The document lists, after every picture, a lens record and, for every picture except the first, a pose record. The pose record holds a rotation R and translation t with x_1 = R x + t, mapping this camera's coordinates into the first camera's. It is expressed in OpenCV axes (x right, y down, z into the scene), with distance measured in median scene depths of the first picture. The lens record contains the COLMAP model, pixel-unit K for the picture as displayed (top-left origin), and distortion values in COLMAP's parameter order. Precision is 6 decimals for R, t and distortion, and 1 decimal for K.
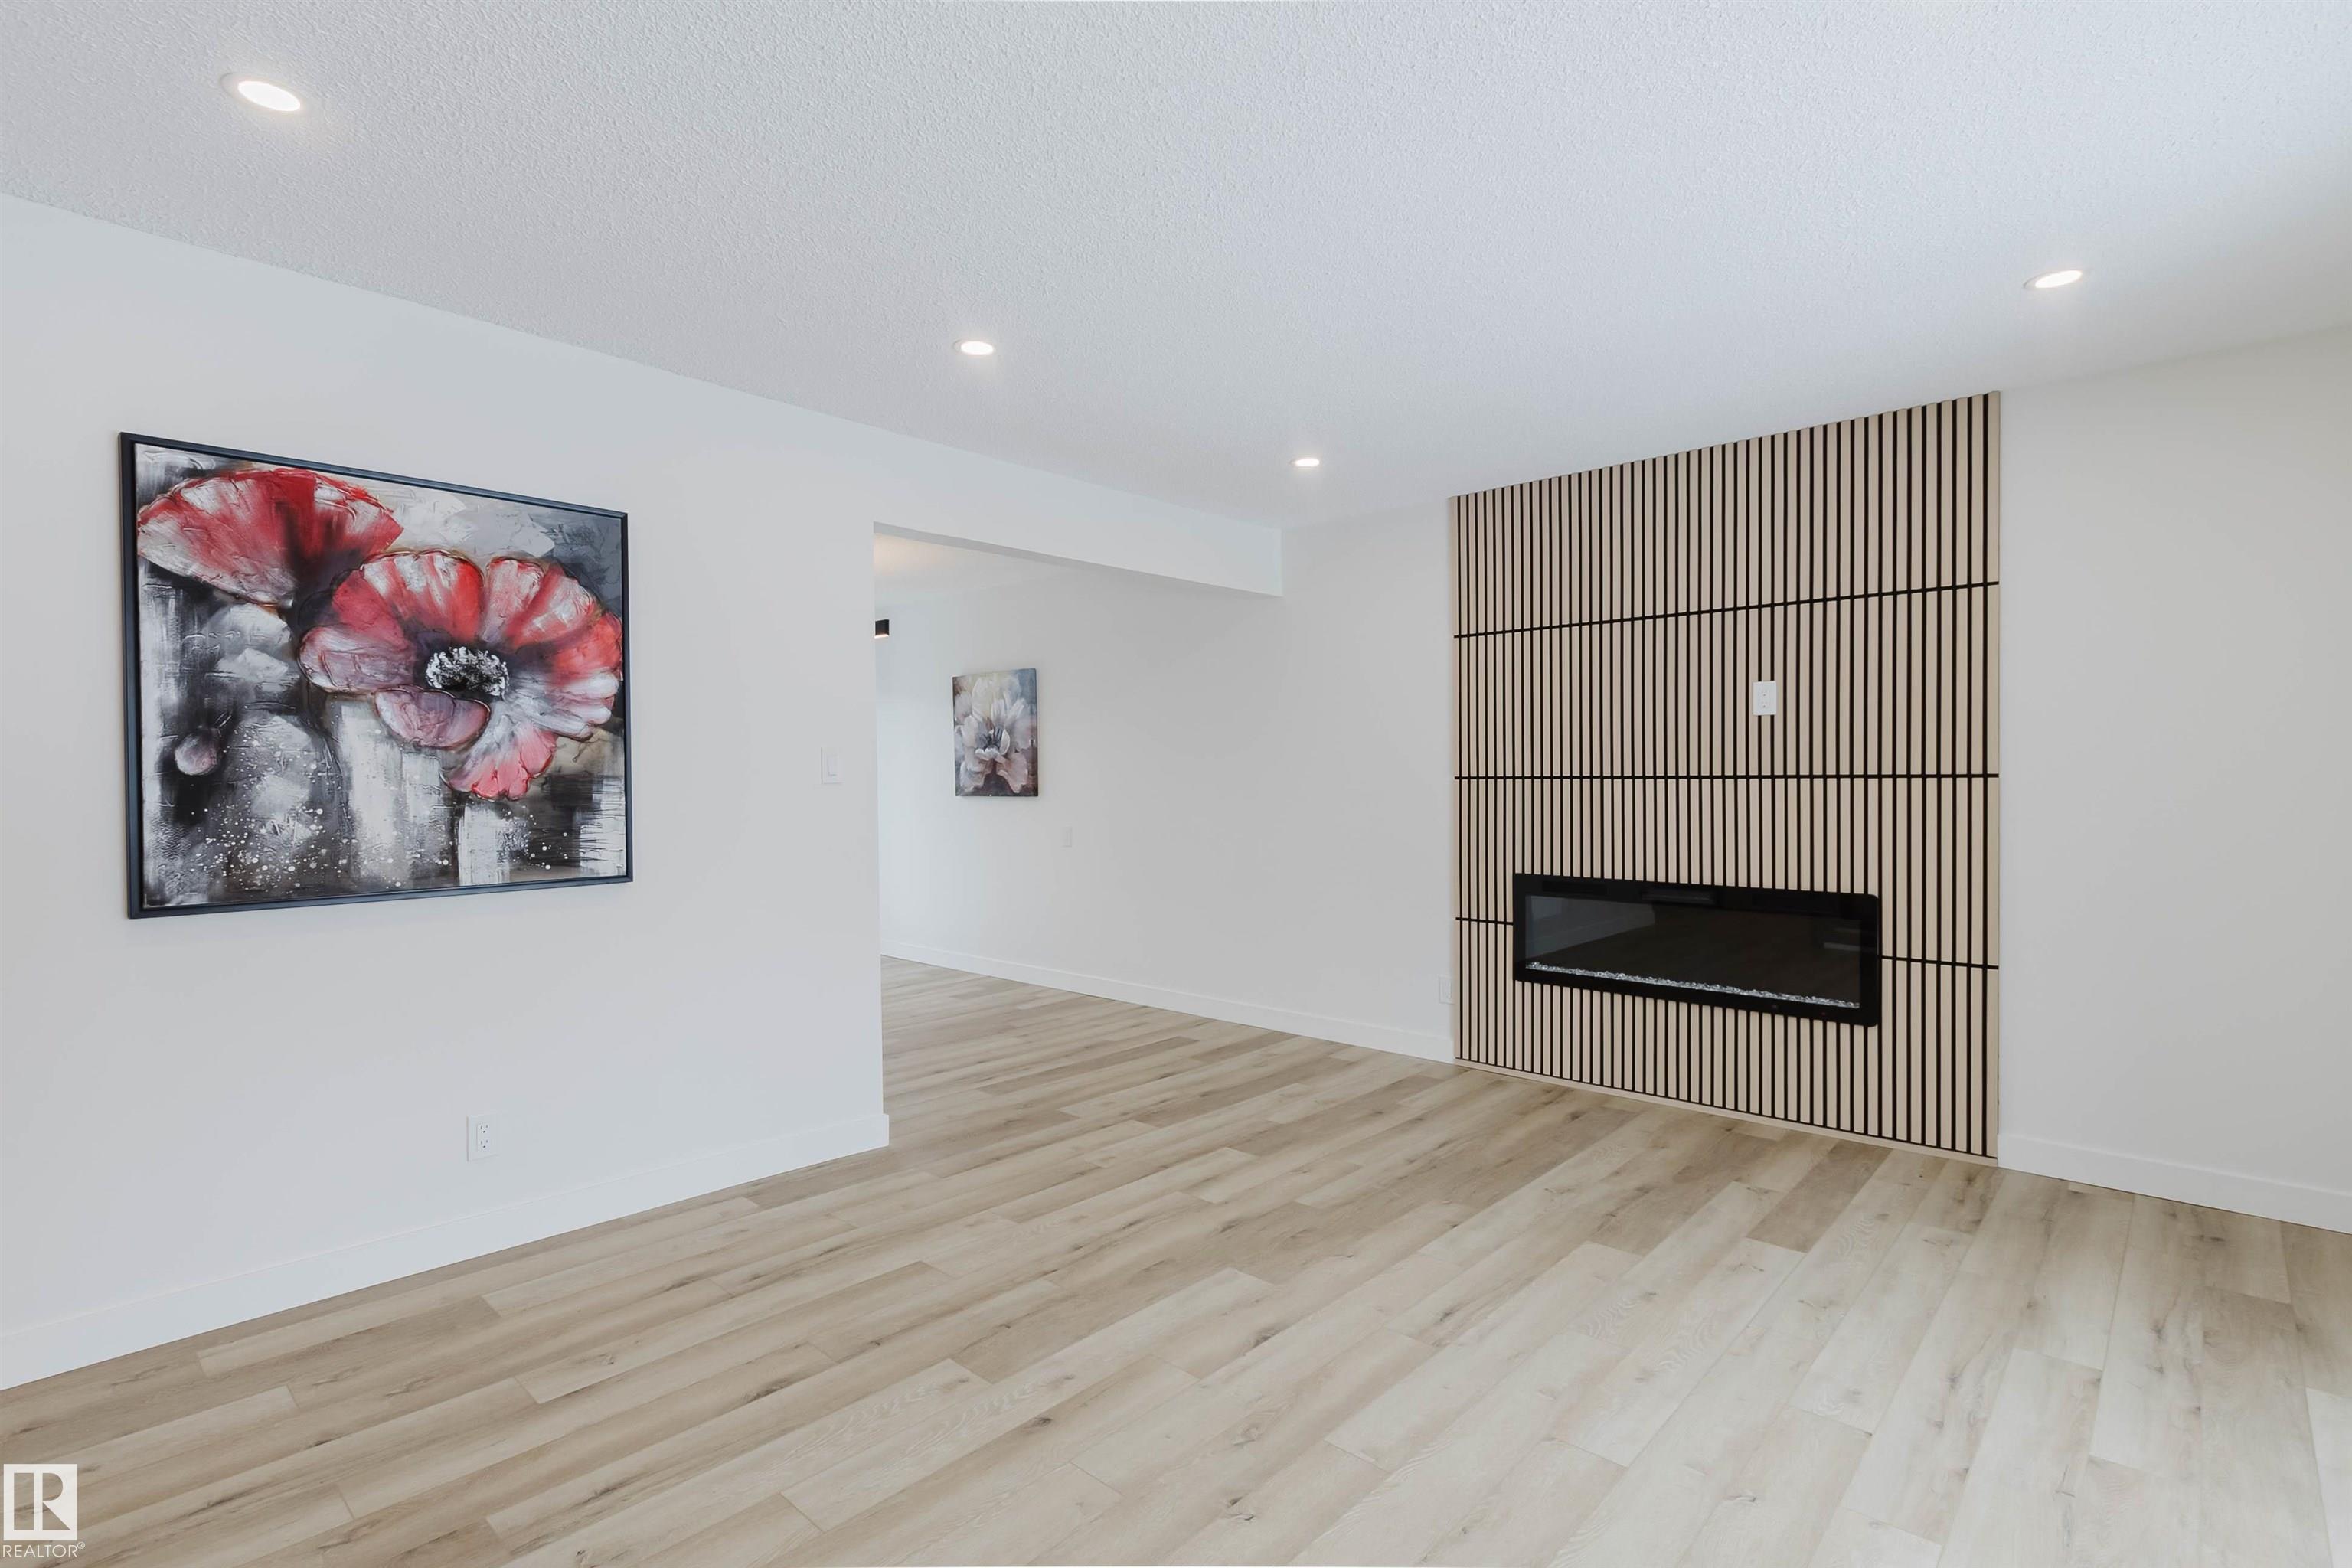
lens RADIAL K [[1109.0, 0, 1167.9], [0, 1109.0, 784.1], [0, 0, 1]] dist [0.004882, -0.000402]
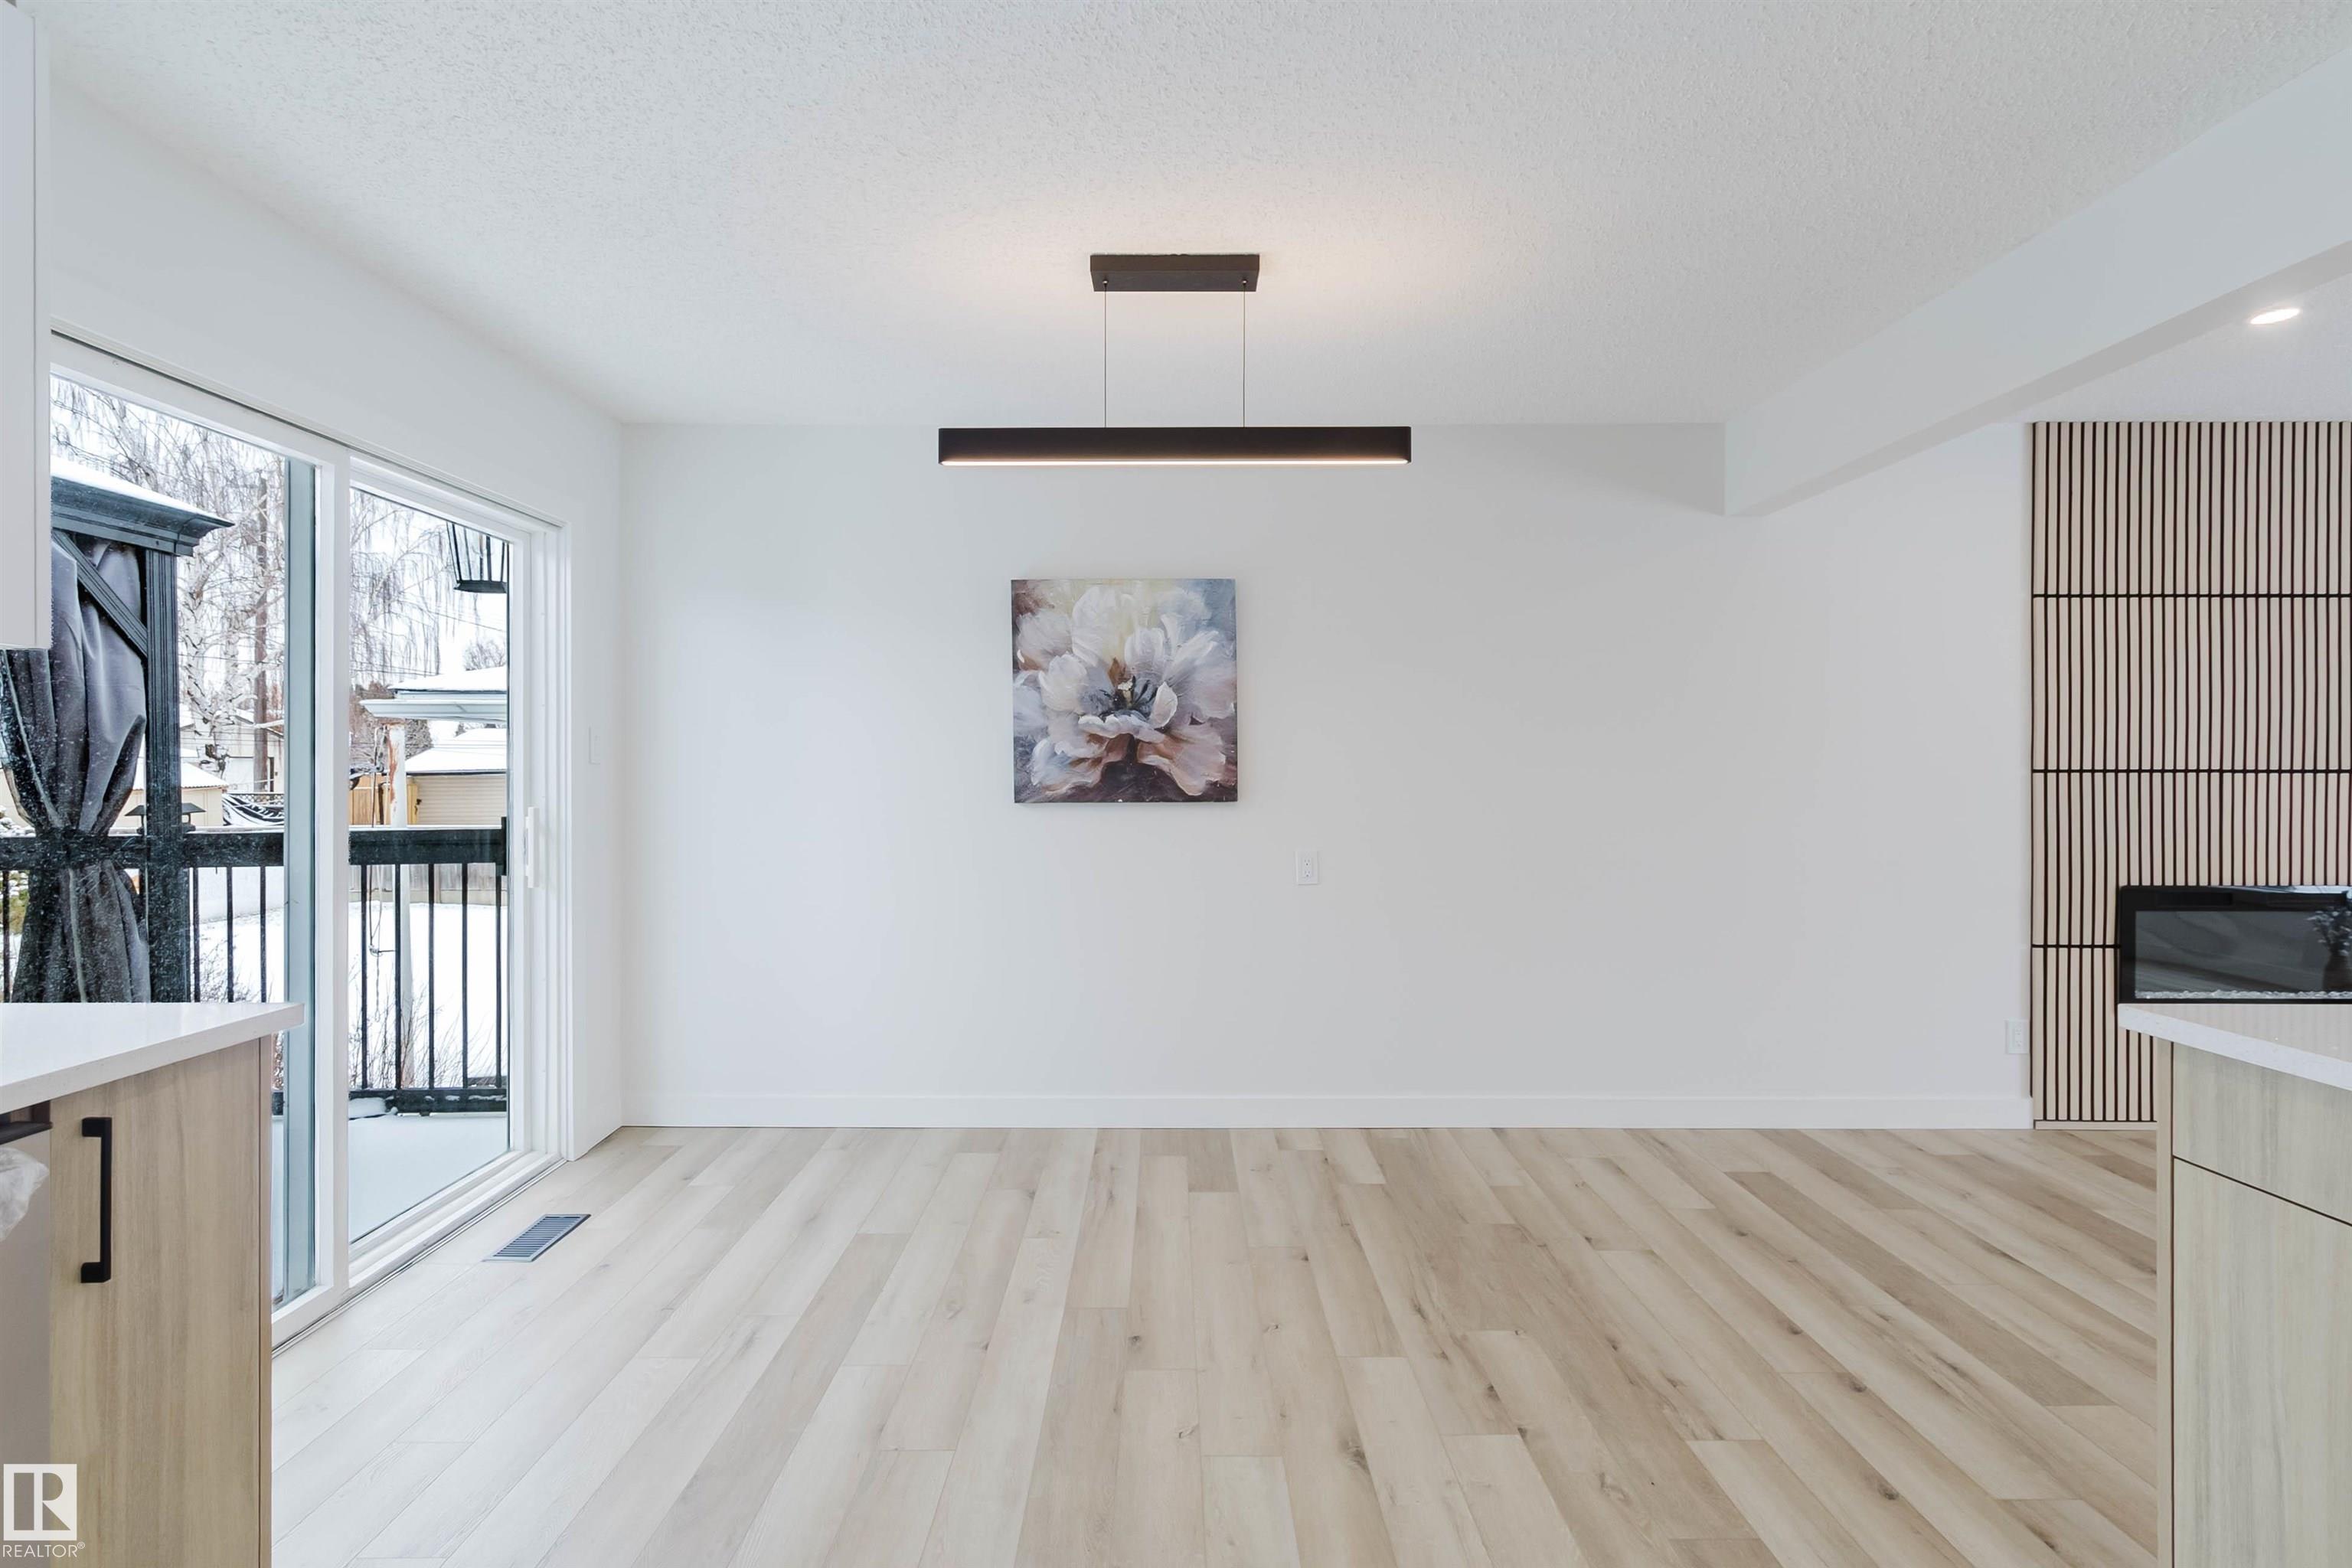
lens RADIAL K [[1079.8, 0, 1171.7], [0, 1079.8, 769.3], [0, 0, 1]] dist [0.001568, -0.000429]
pose [[0.735366, 0.004651, 0.677654, -1.068715], [0.001758, 0.999960, -0.008770, -0.001697], [-0.677668, 0.007640, 0.735329, 1.242153]]
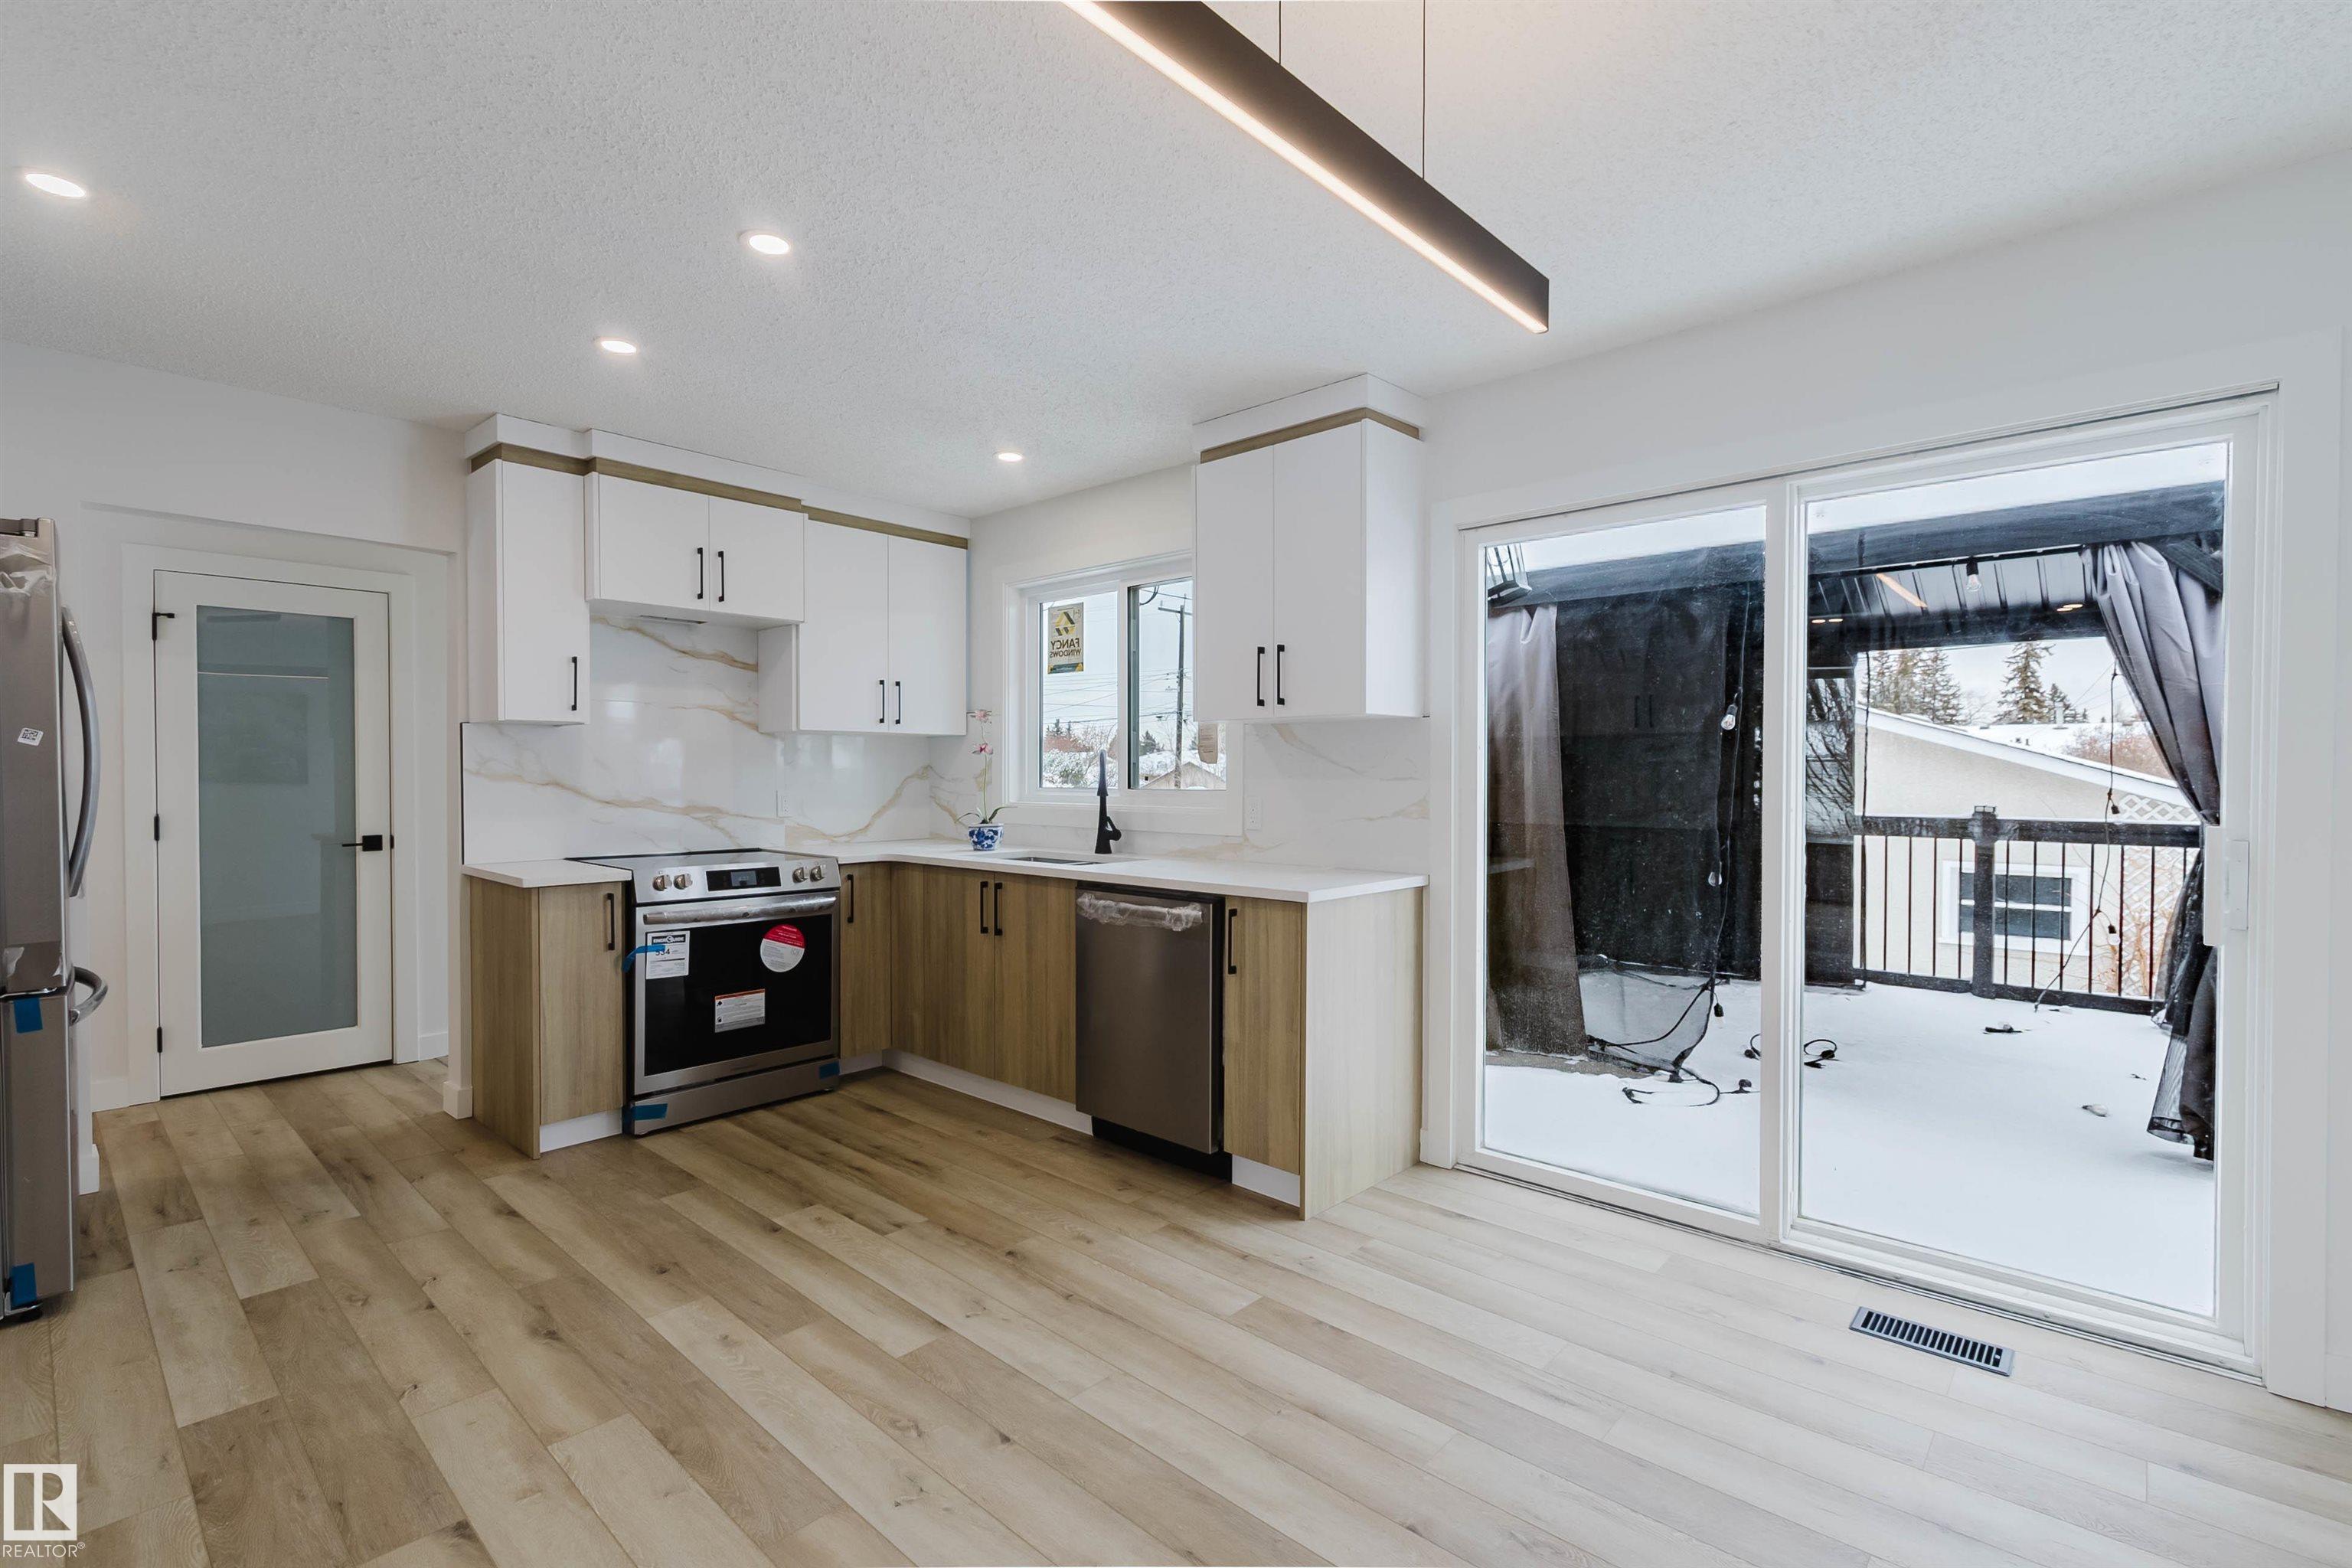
lens RADIAL K [[1072.9, 0, 1163.0], [0, 1072.9, 780.0], [0, 0, 1]] dist [0.008889, -0.001072]
pose [[-0.005833, 0.013892, -0.999886, -0.137240], [-0.007500, 0.999875, 0.013936, -0.008687], [0.999955, 0.007580, -0.005728, 1.727087]]
